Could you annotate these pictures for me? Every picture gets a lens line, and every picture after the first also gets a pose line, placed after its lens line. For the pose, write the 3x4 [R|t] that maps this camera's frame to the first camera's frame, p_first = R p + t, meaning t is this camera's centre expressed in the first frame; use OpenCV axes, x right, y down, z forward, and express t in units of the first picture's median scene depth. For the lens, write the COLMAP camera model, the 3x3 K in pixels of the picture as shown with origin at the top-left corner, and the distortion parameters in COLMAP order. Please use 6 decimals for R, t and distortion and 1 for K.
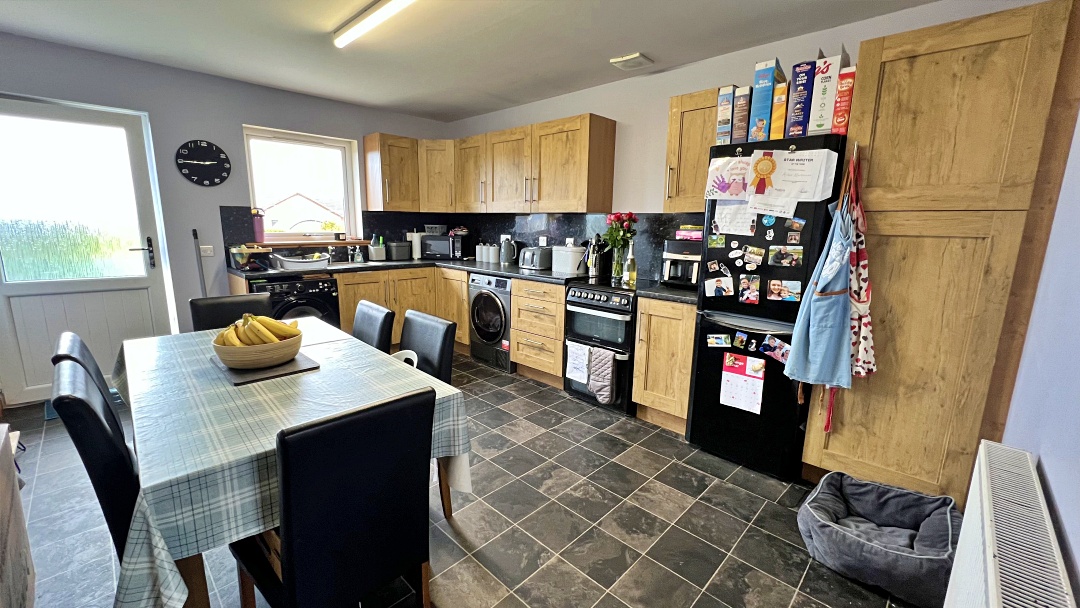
lens RADIAL K [[431.1, 0, 540.0], [0, 431.1, 304.0], [0, 0, 1]] dist [-0.001187, 0.000178]
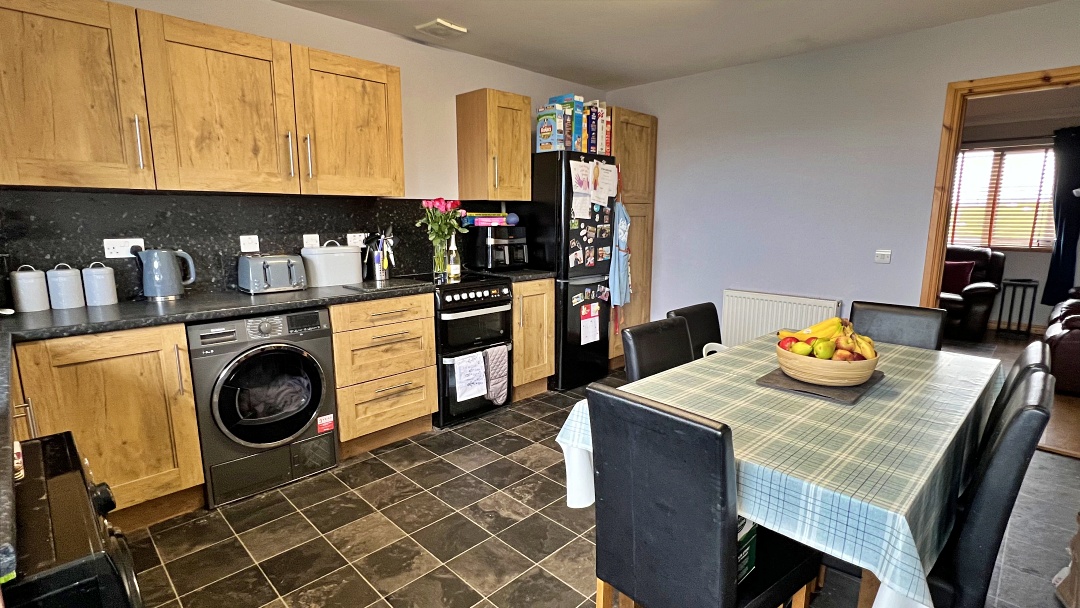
lens RADIAL K [[470.6, 0, 540.0], [0, 470.6, 304.0], [0, 0, 1]] dist [-0.032410, 0.000287]
pose [[0.055032, -0.203744, 0.977476, -1.039127], [0.183489, 0.964352, 0.190678, -0.203254], [-0.981480, 0.168862, 0.090455, 1.018606]]
